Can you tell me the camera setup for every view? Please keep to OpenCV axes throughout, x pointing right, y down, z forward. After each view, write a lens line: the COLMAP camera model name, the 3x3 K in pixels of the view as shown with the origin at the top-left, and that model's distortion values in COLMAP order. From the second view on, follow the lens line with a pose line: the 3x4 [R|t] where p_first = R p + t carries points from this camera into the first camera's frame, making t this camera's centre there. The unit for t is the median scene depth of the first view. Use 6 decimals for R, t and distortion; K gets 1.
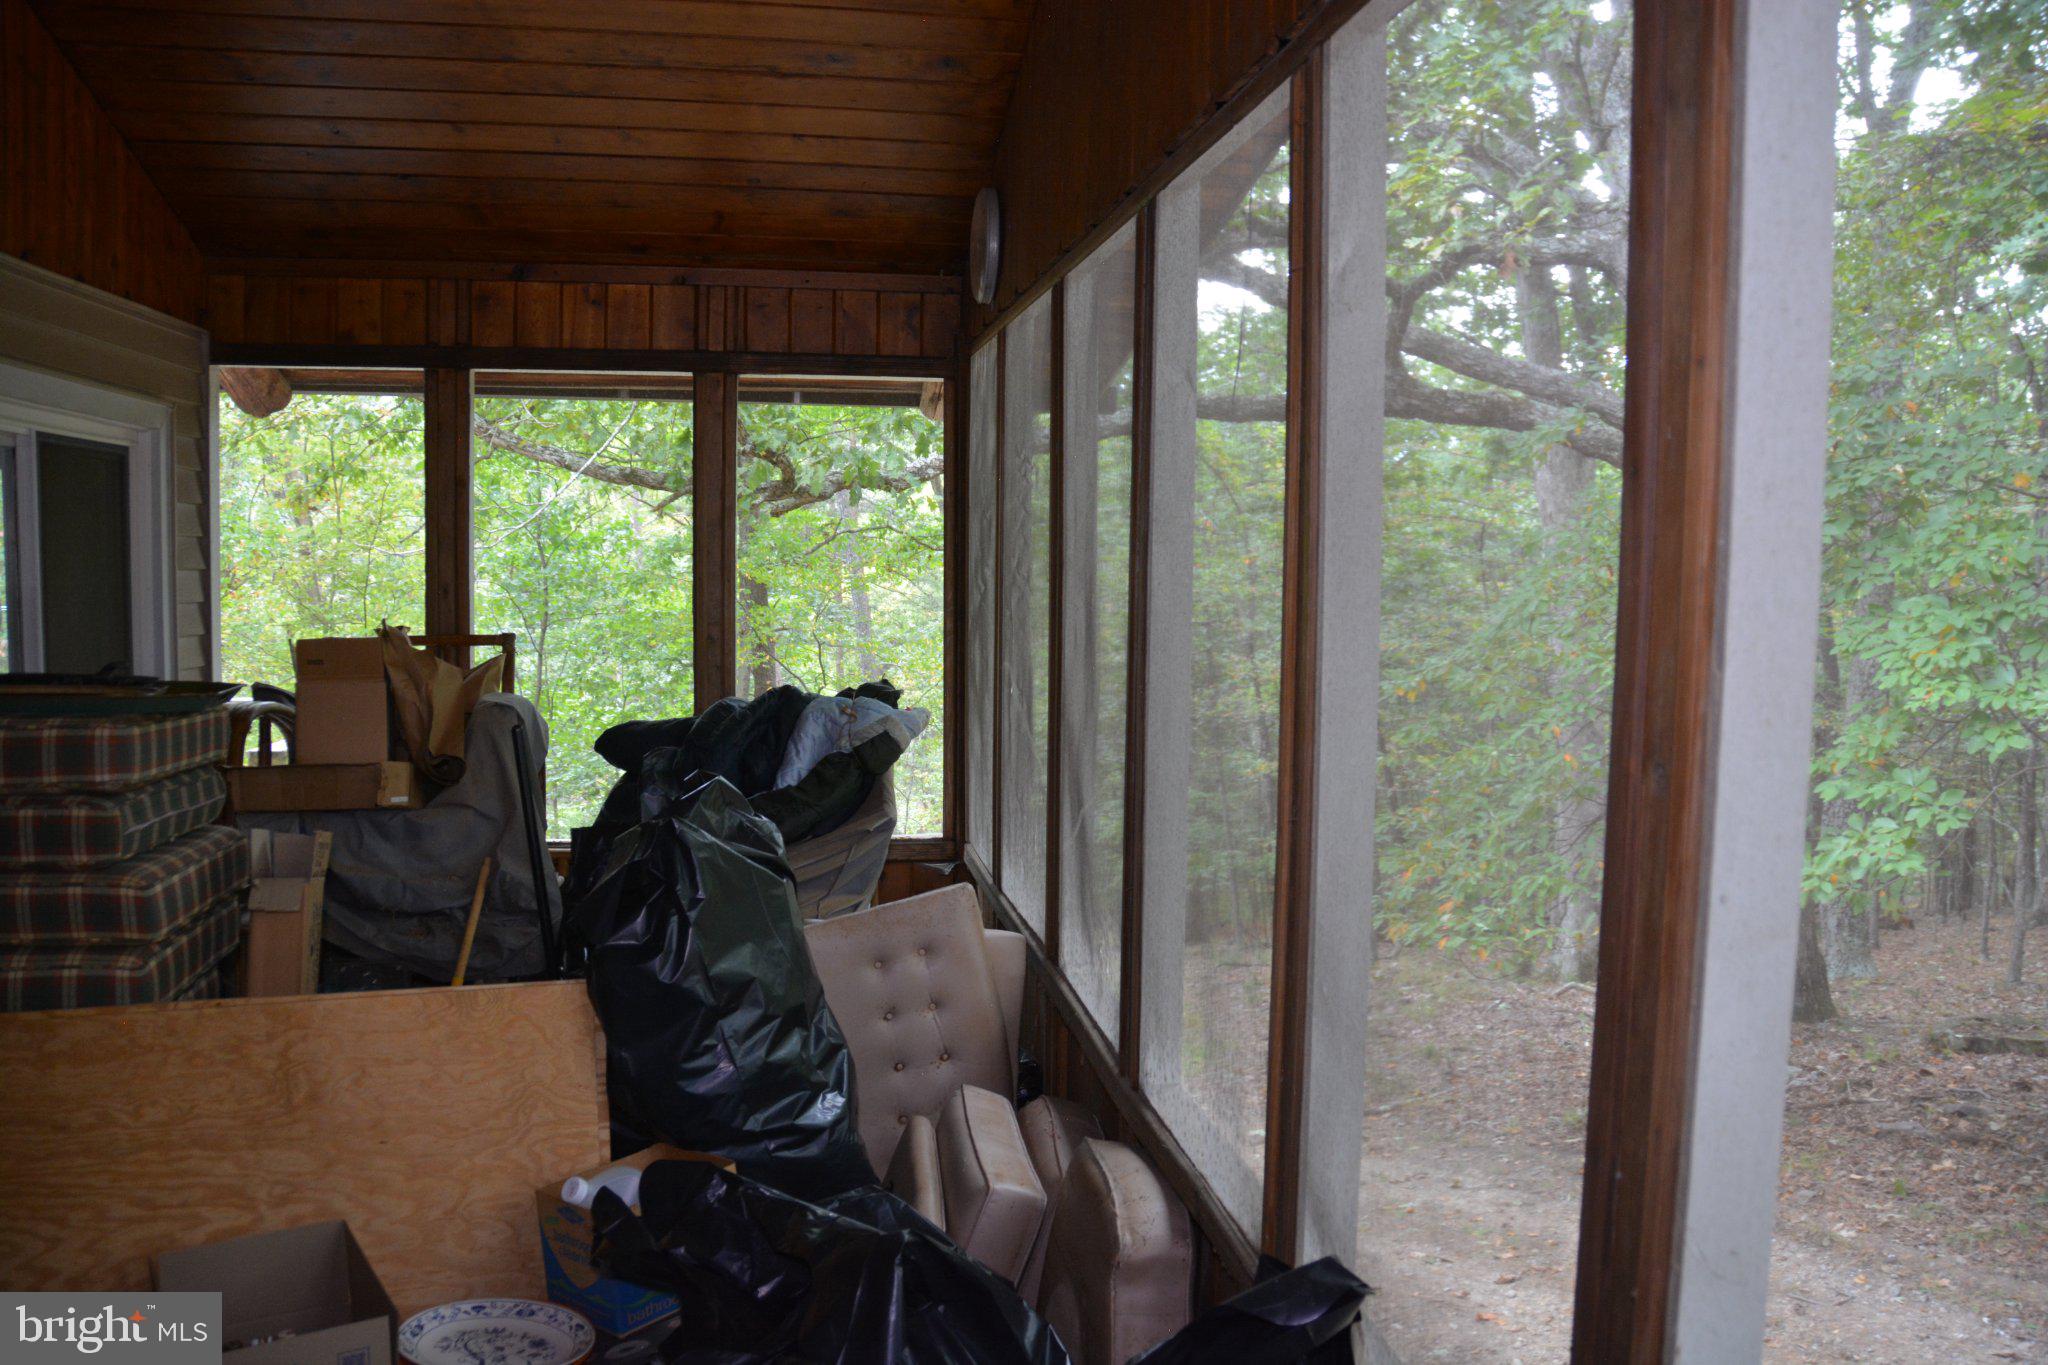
lens RADIAL K [[1530.6, 0, 1021.5], [0, 1530.6, 681.2], [0, 0, 1]] dist [-0.151875, 0.100504]
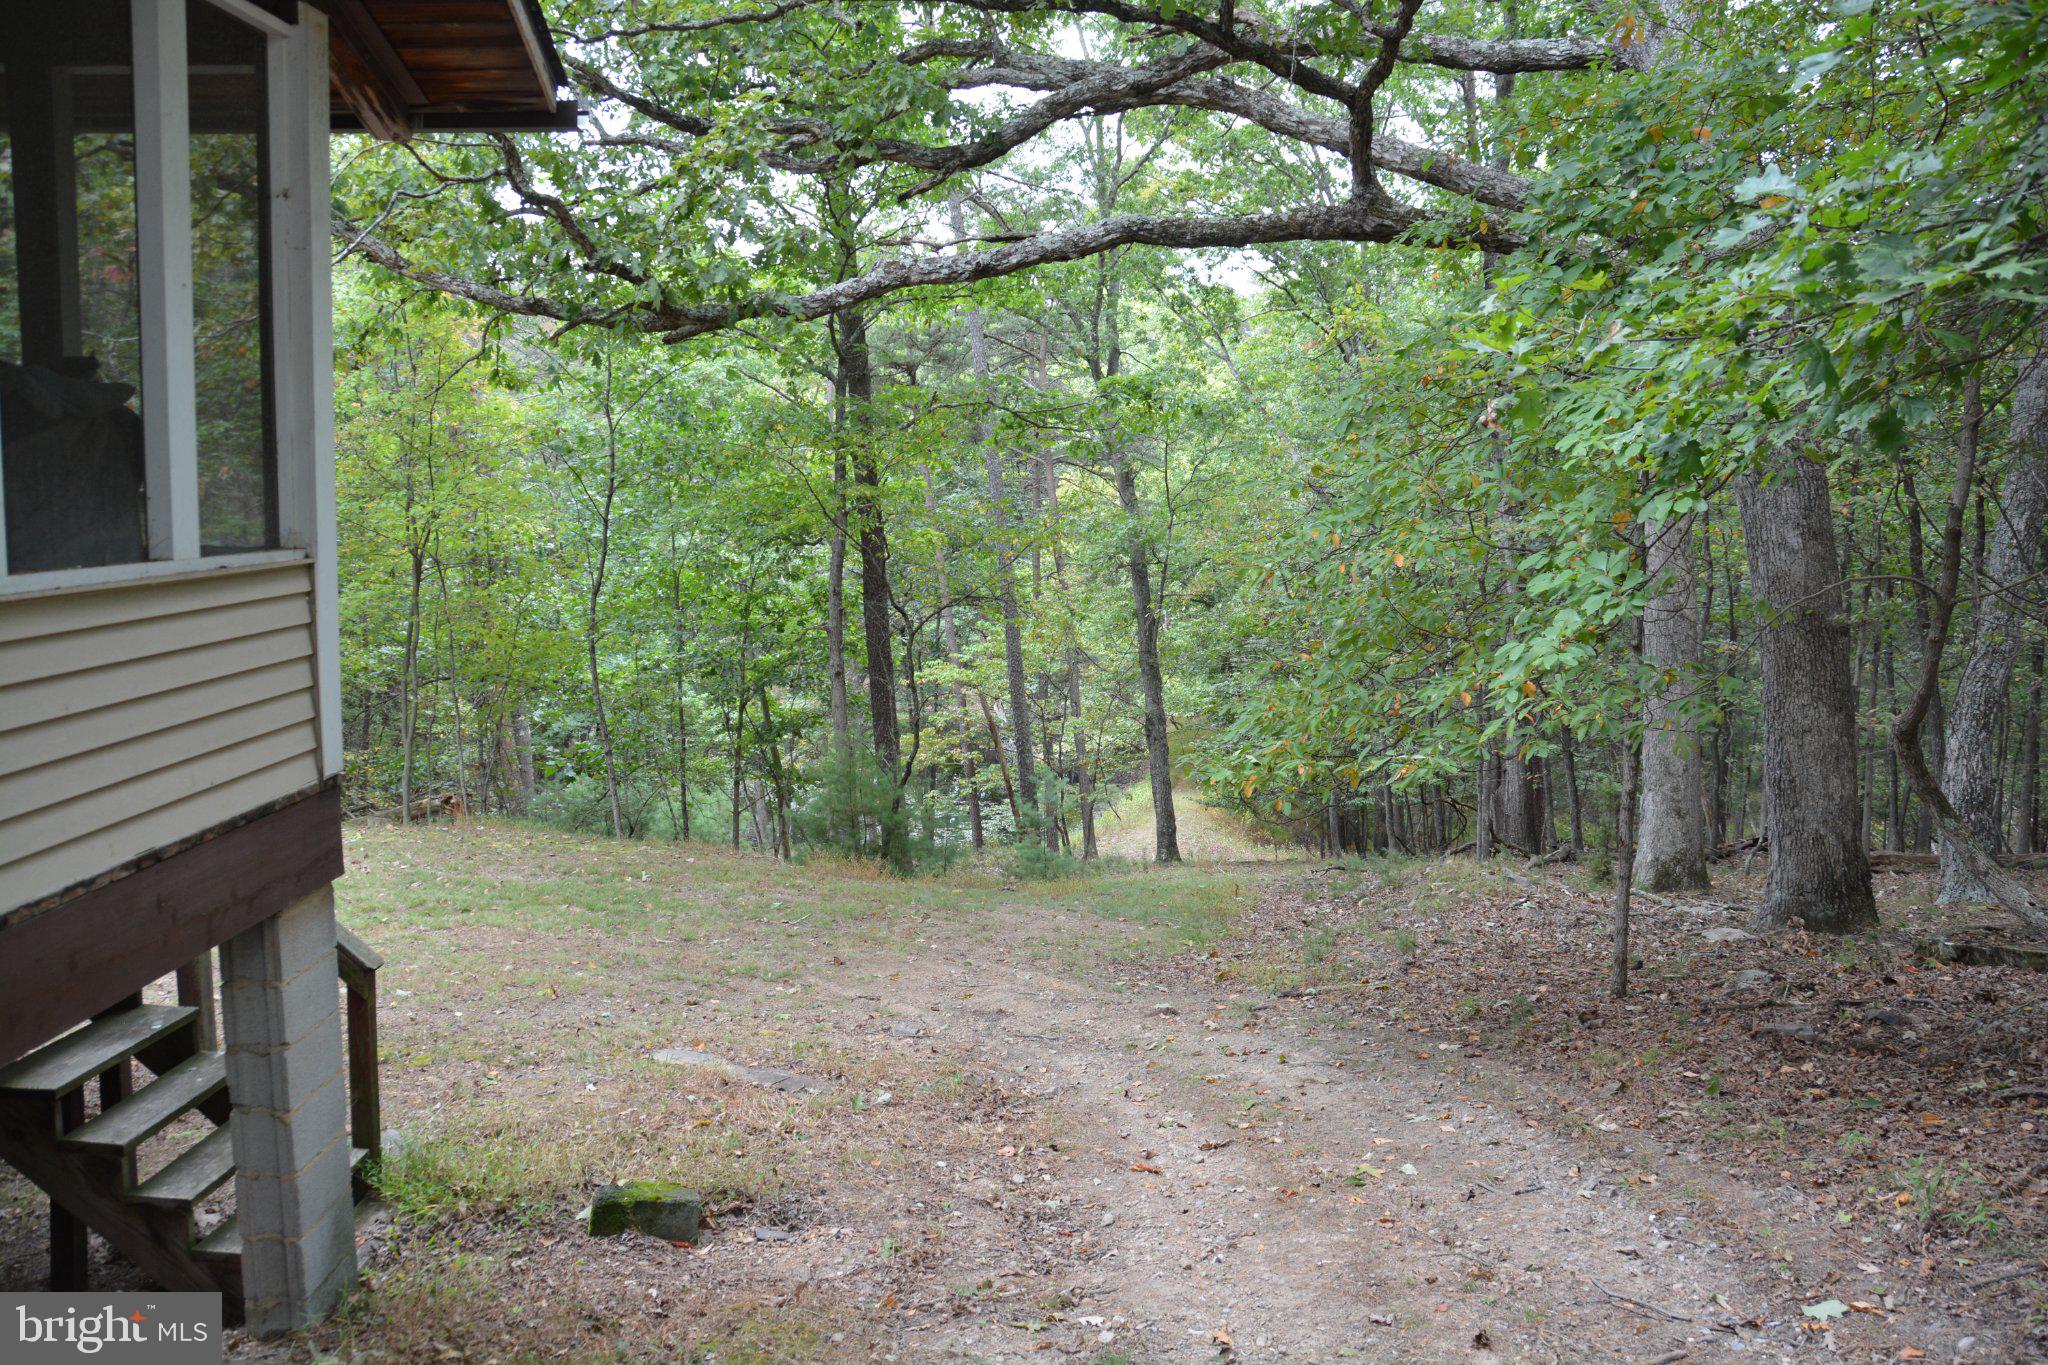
lens RADIAL K [[1530.6, 0, 1021.5], [0, 1530.6, 681.2], [0, 0, 1]] dist [-0.151875, 0.100504]
pose [[0.982250, 0.029699, -0.185209, 0.272533], [-0.020878, 0.998561, 0.049397, 0.062307], [0.186410, -0.044654, 0.981457, 0.077943]]
